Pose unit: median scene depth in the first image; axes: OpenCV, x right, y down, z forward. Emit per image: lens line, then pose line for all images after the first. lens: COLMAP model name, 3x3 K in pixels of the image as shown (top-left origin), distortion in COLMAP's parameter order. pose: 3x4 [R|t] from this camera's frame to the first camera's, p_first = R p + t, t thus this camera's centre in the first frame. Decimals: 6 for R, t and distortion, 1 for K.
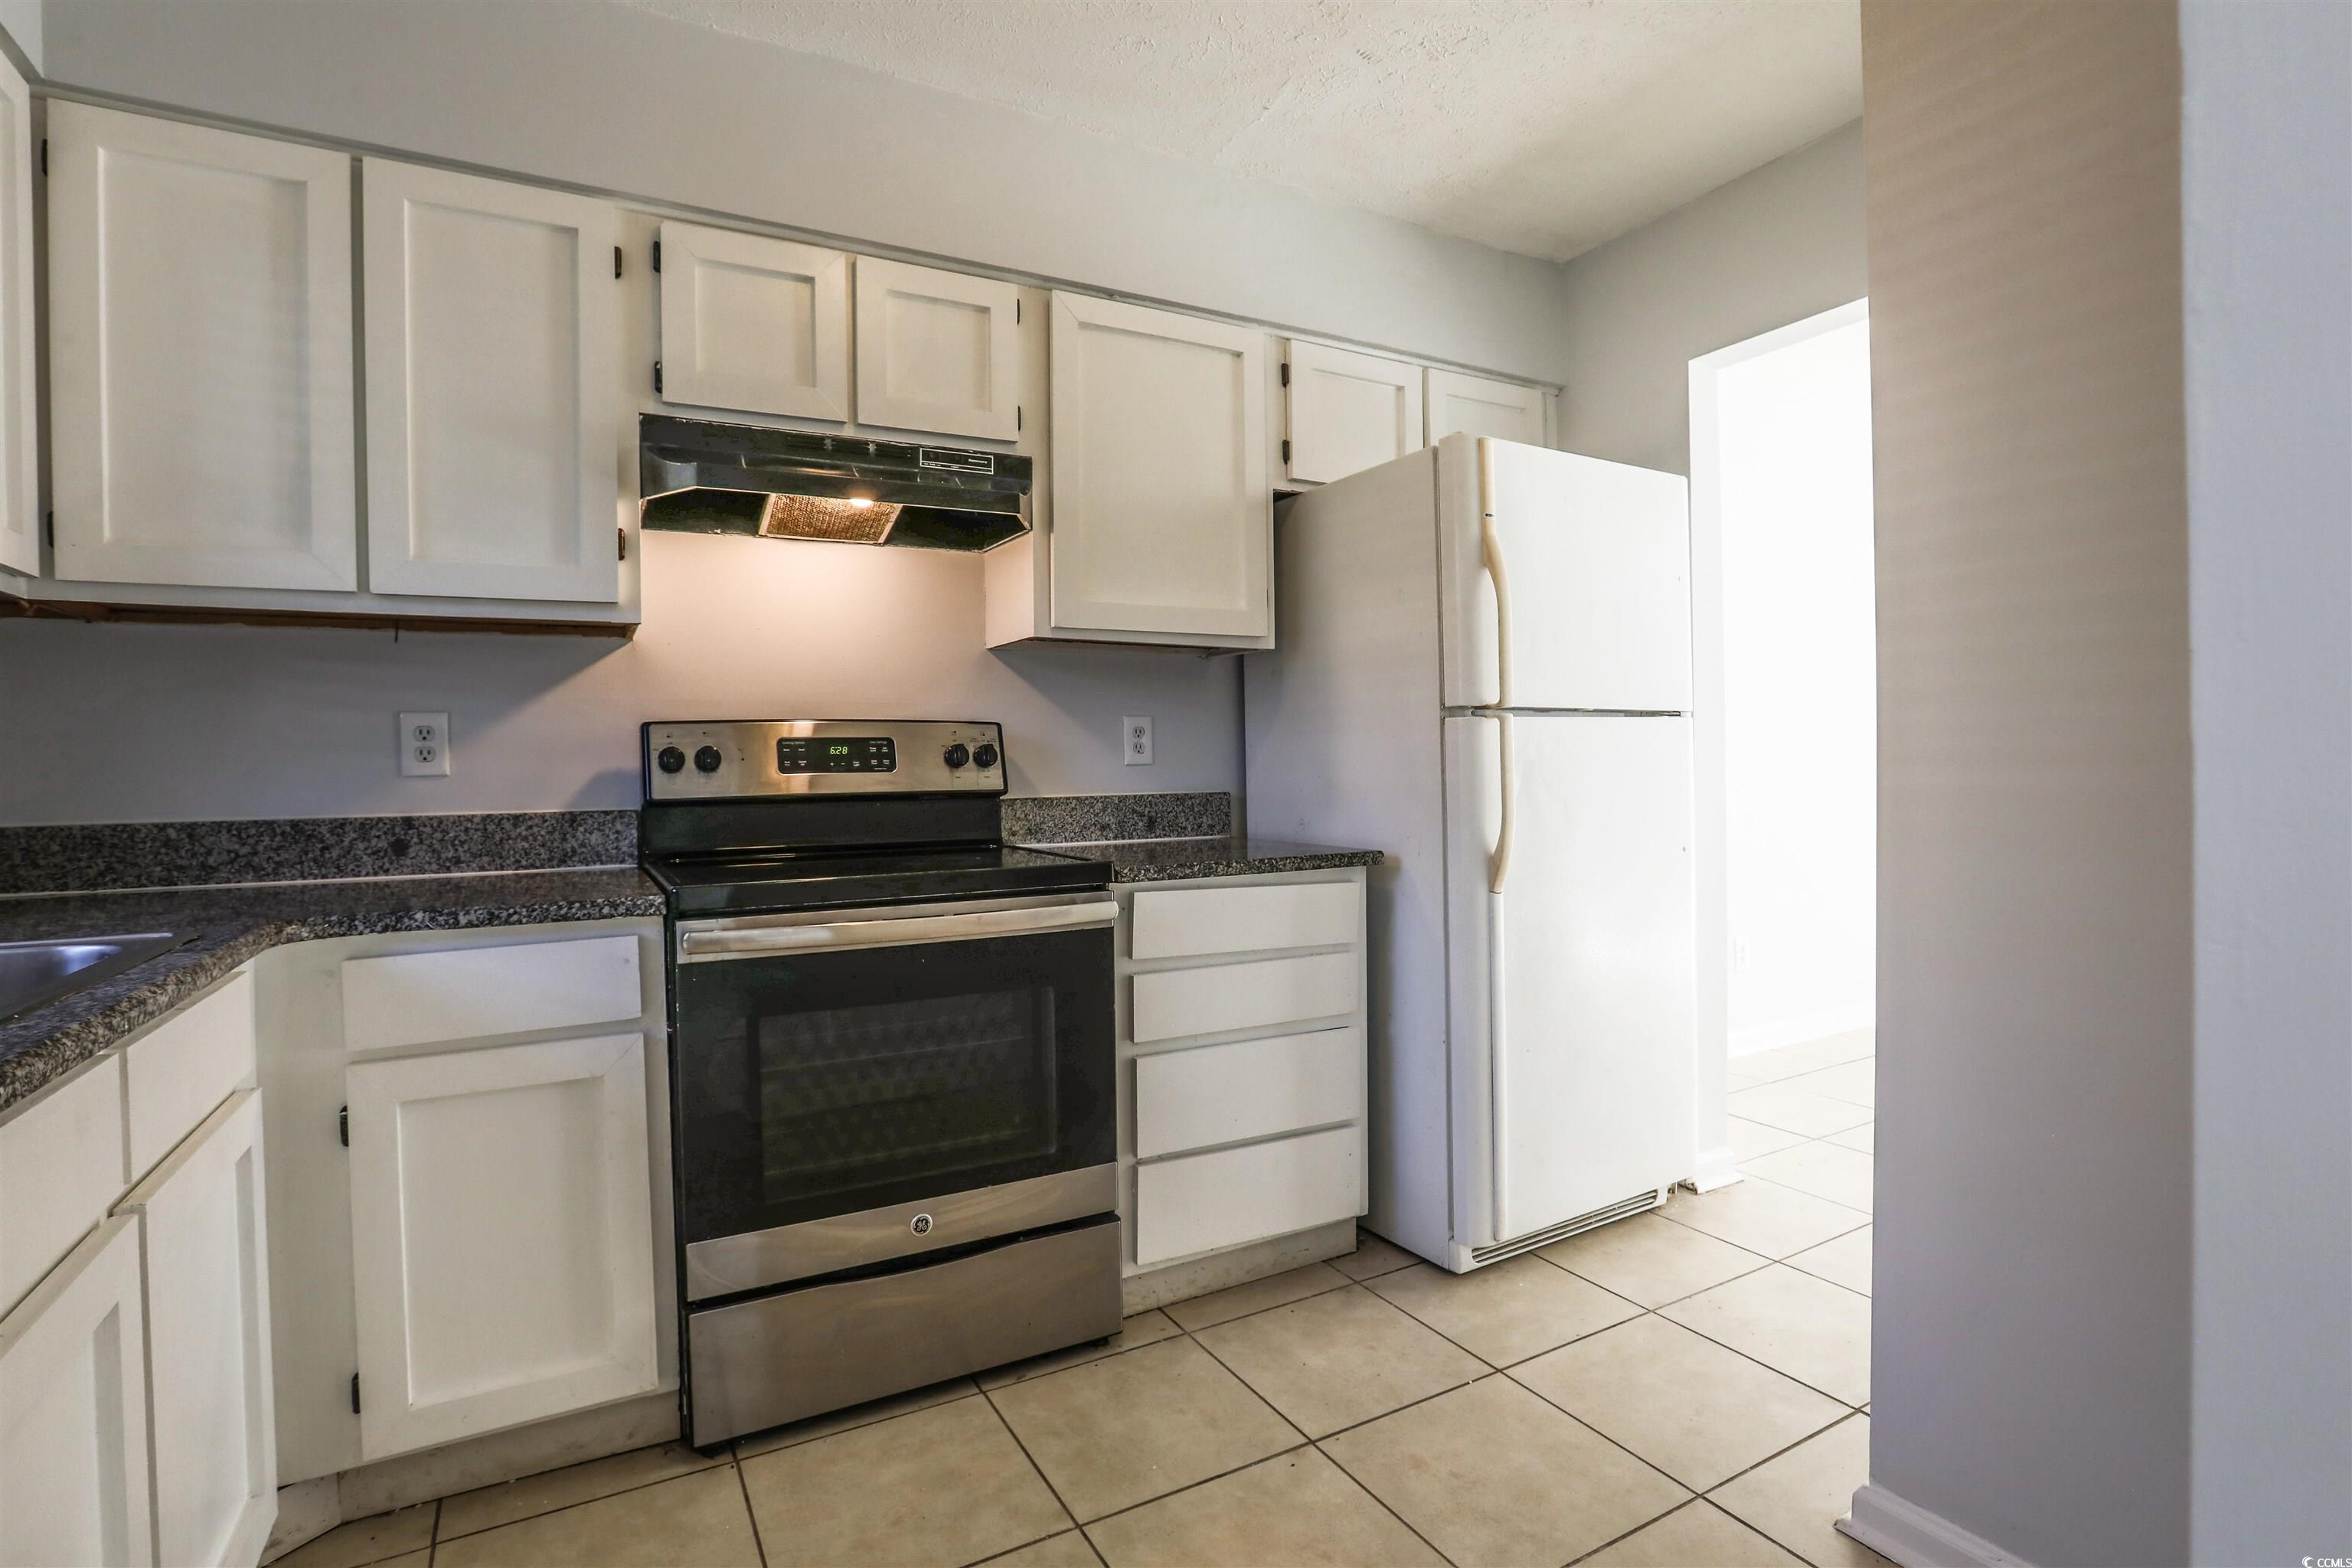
lens RADIAL K [[1140.1, 0, 1181.2], [0, 1140.1, 778.6], [0, 0, 1]] dist [-0.060960, 0.027963]
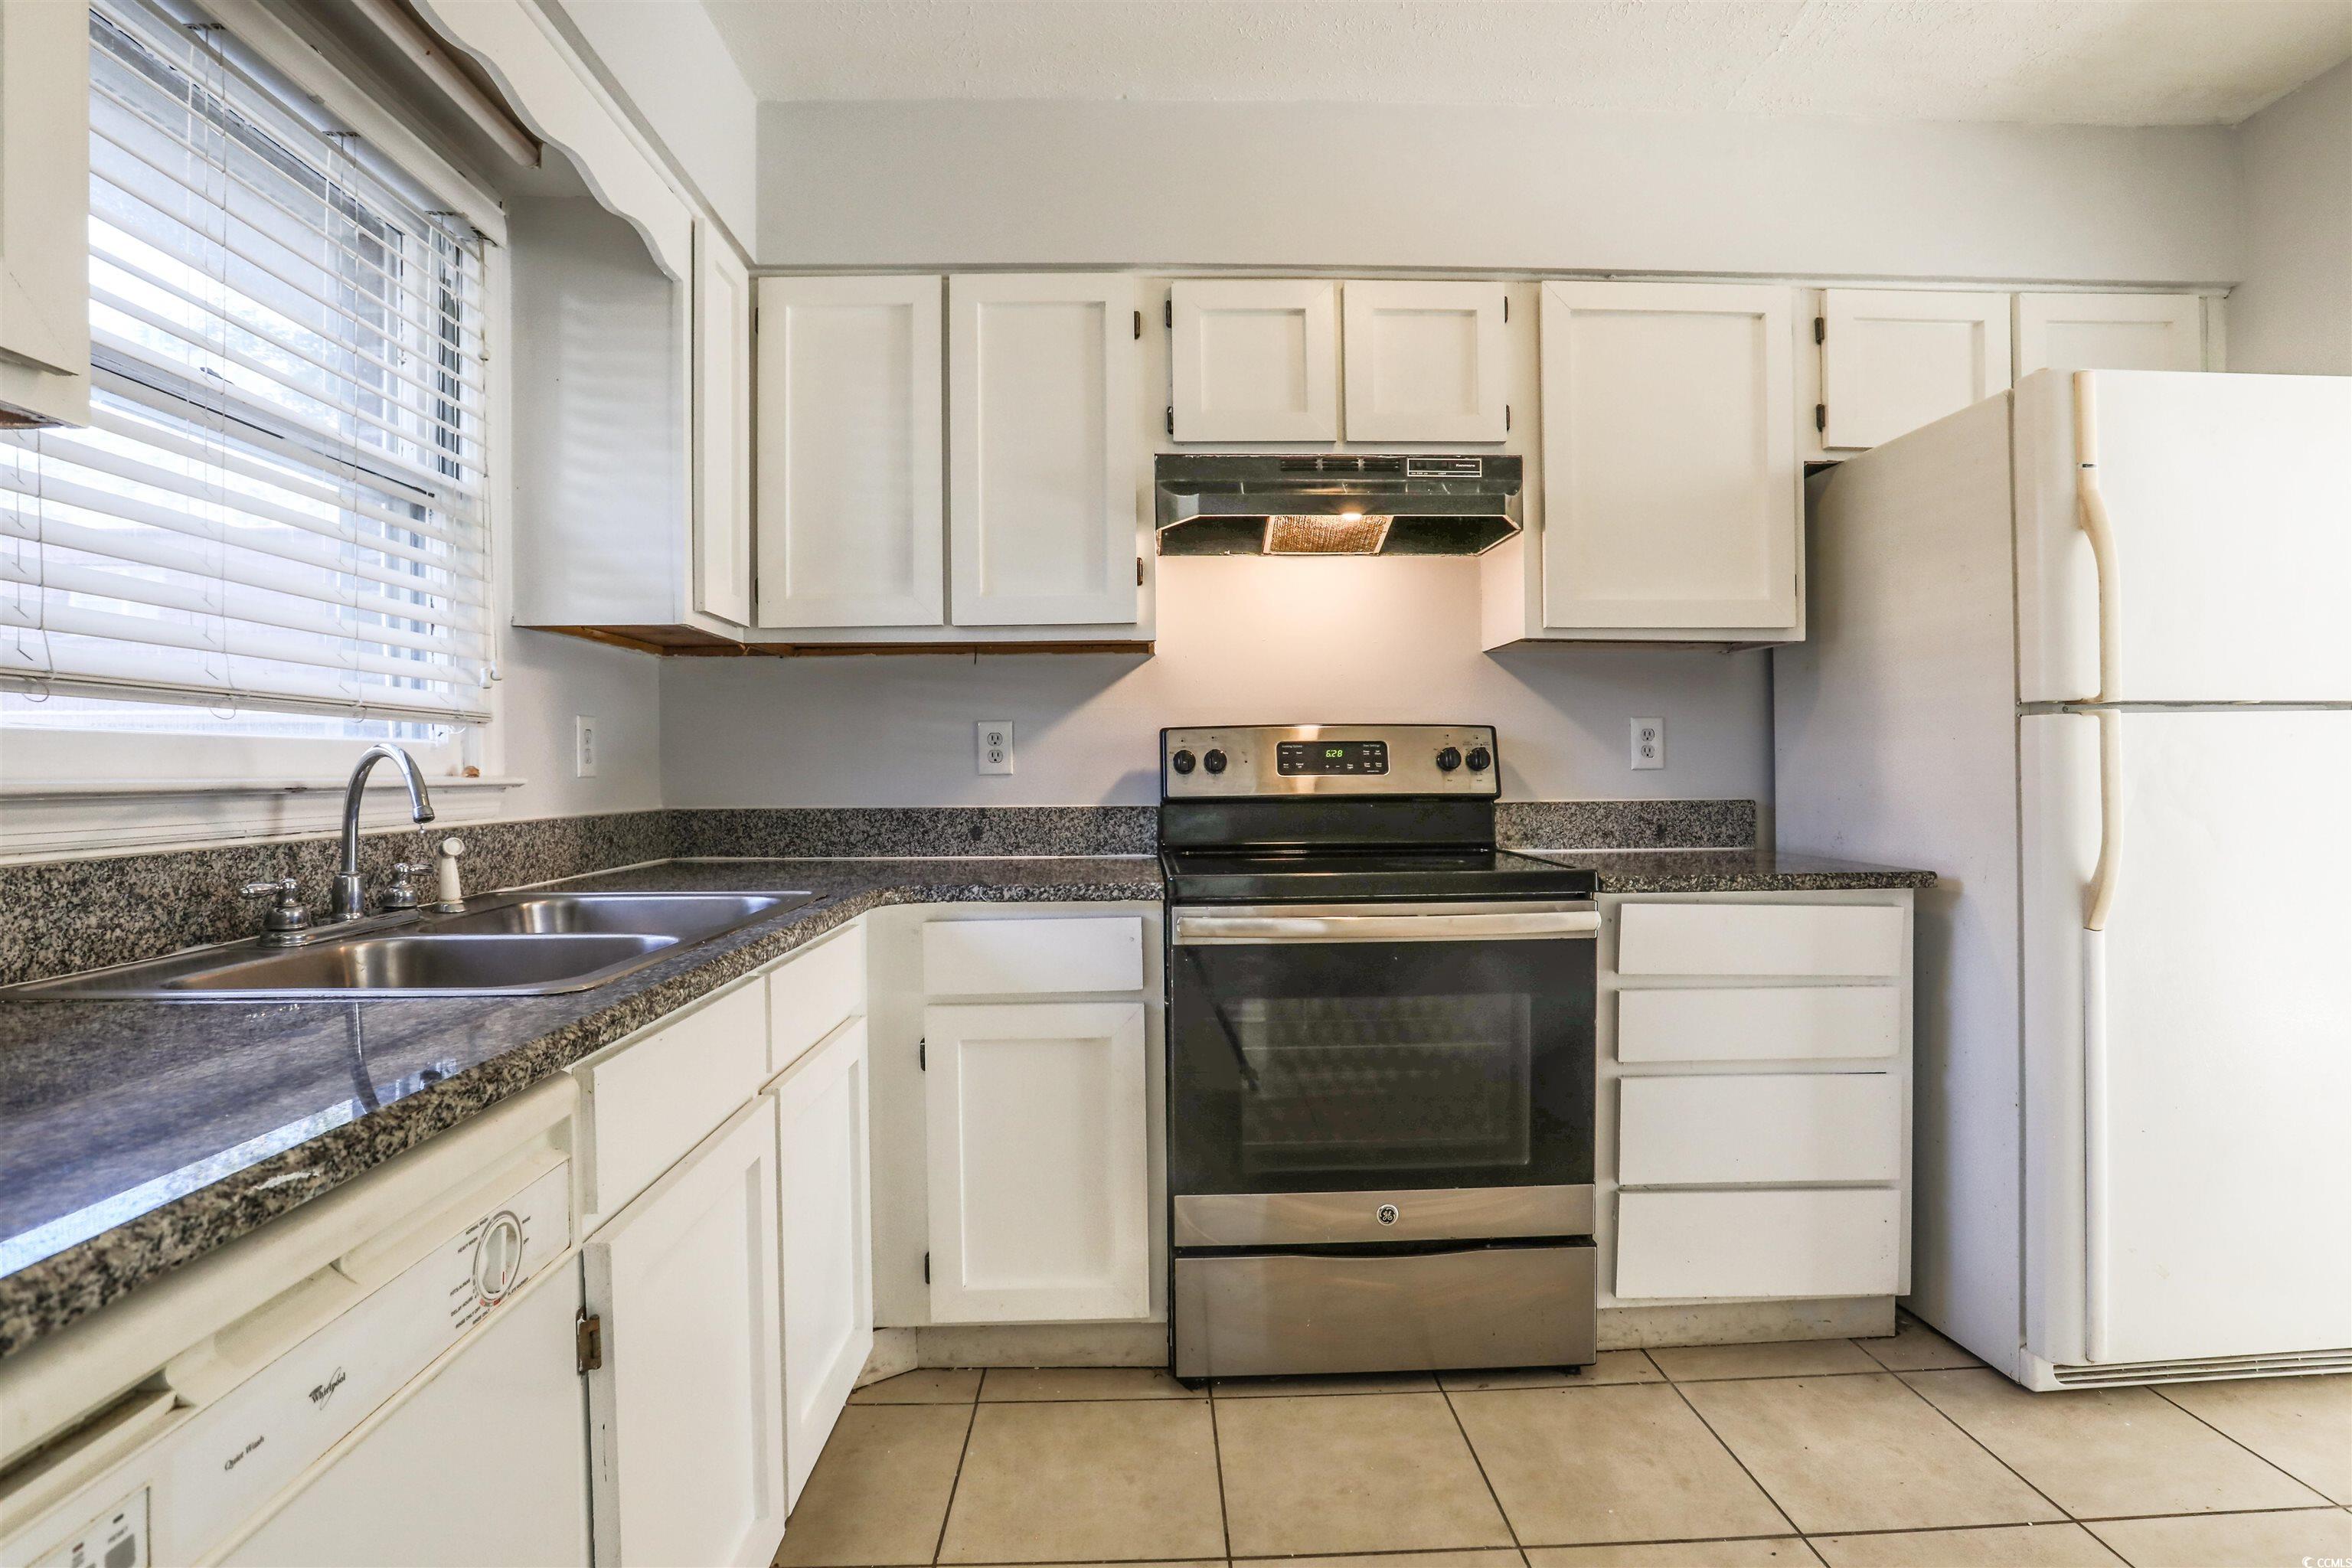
lens RADIAL K [[1140.1, 0, 1181.2], [0, 1140.1, 778.6], [0, 0, 1]] dist [-0.060960, 0.027963]
pose [[0.890377, 0.010531, -0.455102, 0.058765], [-0.011376, 0.999935, 0.000882, -0.001116], [0.455082, 0.004392, 0.890439, -0.004352]]
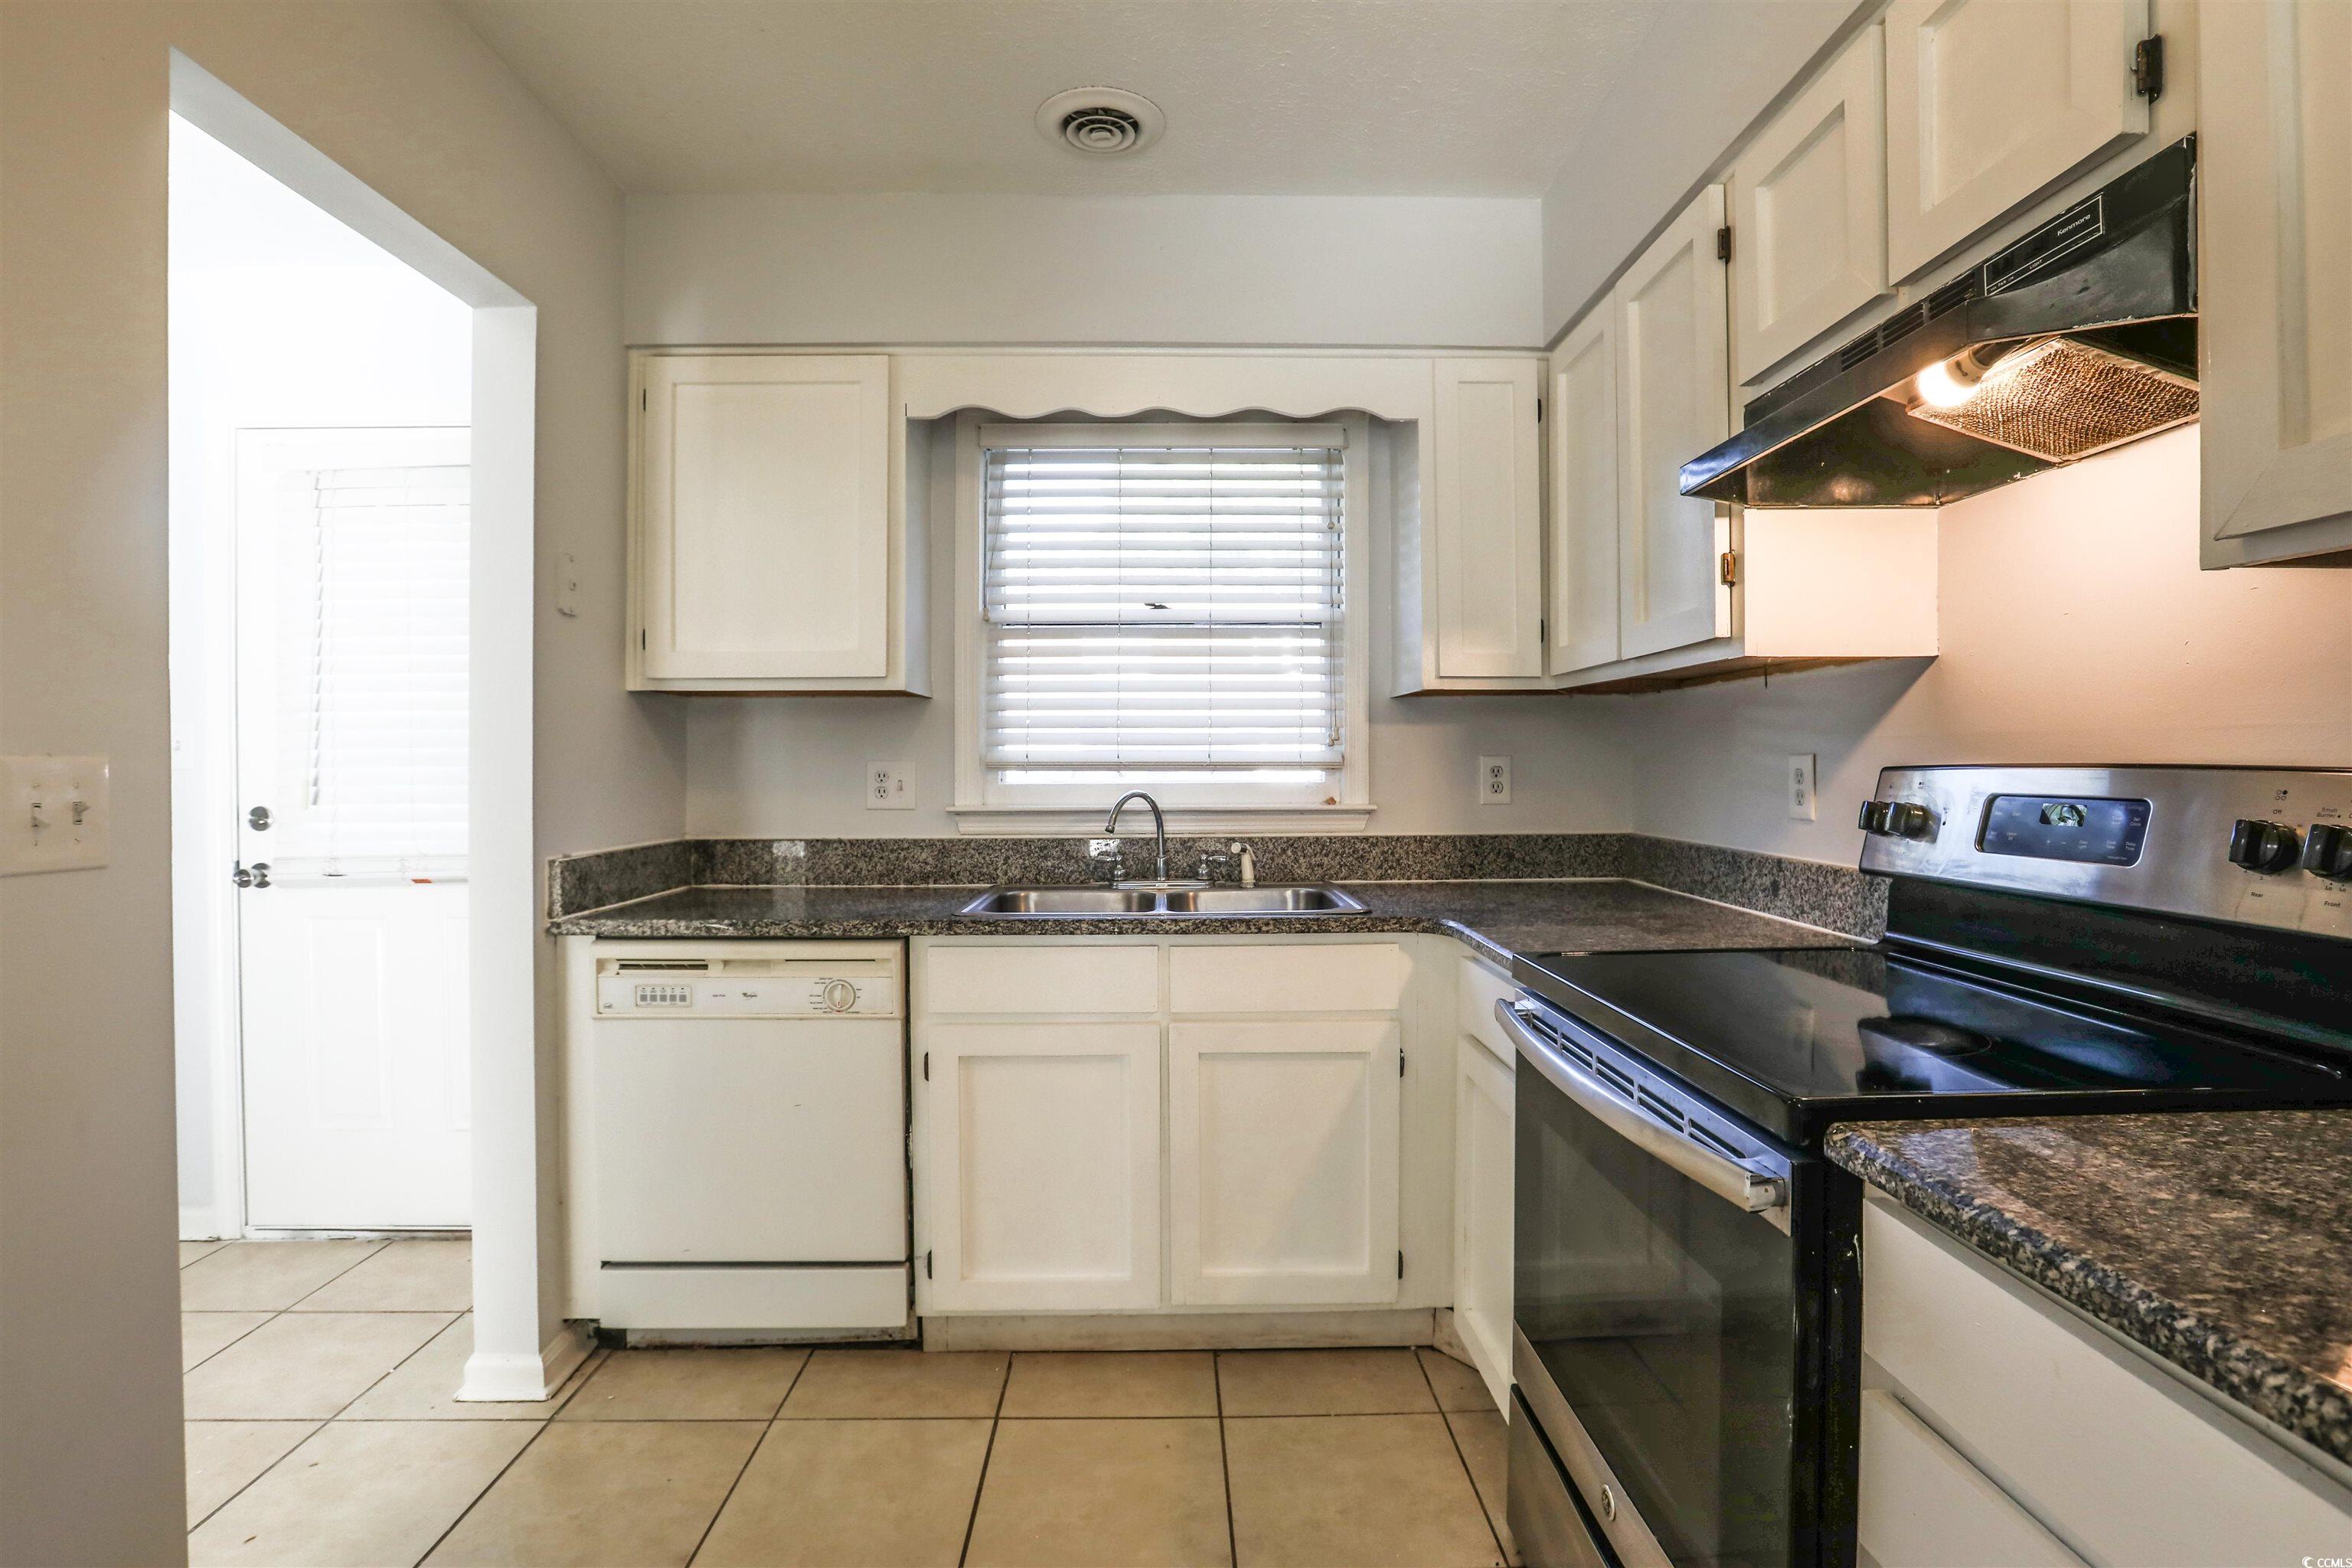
lens RADIAL K [[1140.1, 0, 1181.2], [0, 1140.1, 778.6], [0, 0, 1]] dist [-0.060960, 0.027963]
pose [[-0.475261, 0.027296, -0.879421, 0.431491], [-0.002407, 0.999475, 0.032323, -0.066359], [0.879841, 0.017478, -0.474946, 0.952962]]
